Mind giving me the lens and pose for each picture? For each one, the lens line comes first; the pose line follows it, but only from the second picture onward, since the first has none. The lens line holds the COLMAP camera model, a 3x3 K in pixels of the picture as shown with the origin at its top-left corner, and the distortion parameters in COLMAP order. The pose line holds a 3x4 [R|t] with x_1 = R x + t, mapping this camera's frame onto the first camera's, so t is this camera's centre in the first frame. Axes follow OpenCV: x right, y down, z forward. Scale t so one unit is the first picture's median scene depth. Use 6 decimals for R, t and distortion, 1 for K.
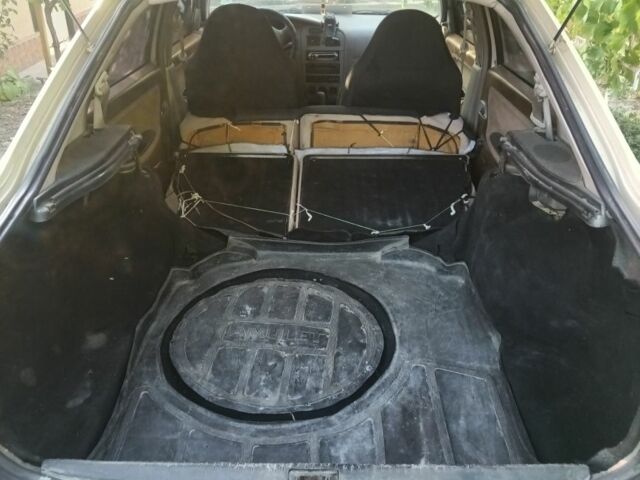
lens RADIAL K [[596.1, 0, 320.8], [0, 596.1, 239.1], [0, 0, 1]] dist [0.014767, 0.000000]
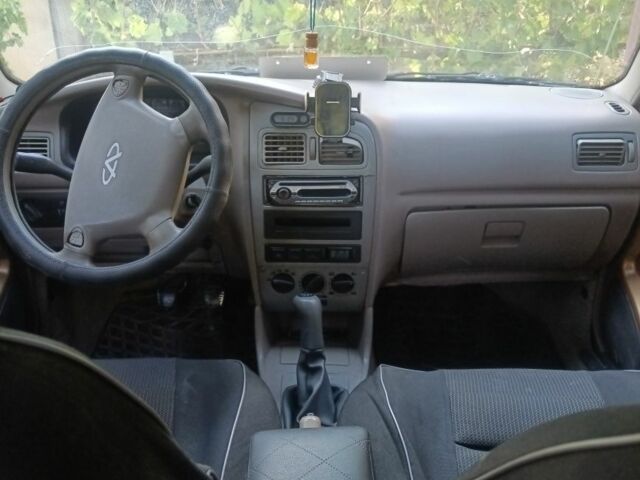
lens RADIAL K [[596.1, 0, 319.6], [0, 596.1, 240.8], [0, 0, 1]] dist [0.014767, 0.000000]
pose [[0.996751, 0.007728, -0.080170, 0.069300], [-0.020549, 0.986845, -0.160356, -0.447465], [0.077876, 0.161483, 0.983798, 1.336683]]
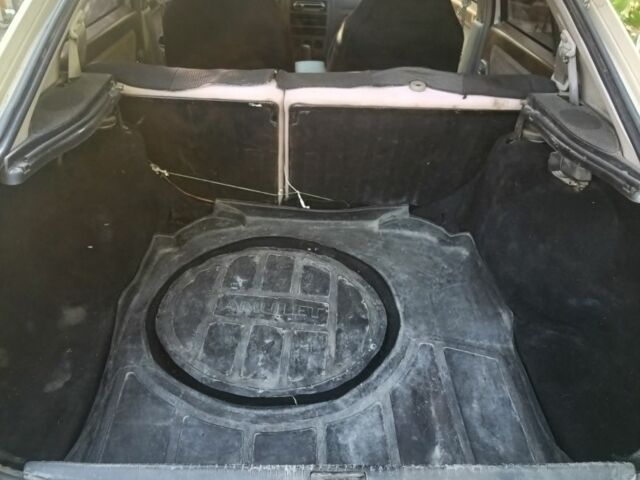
lens RADIAL K [[596.1, 0, 320.7], [0, 596.1, 240.0], [0, 0, 1]] dist [0.014767, 0.000000]
pose [[0.997983, 0.014033, 0.061912, -0.061986], [-0.018304, 0.997451, 0.068968, -0.012990], [-0.060786, -0.069962, 0.995696, 0.086999]]
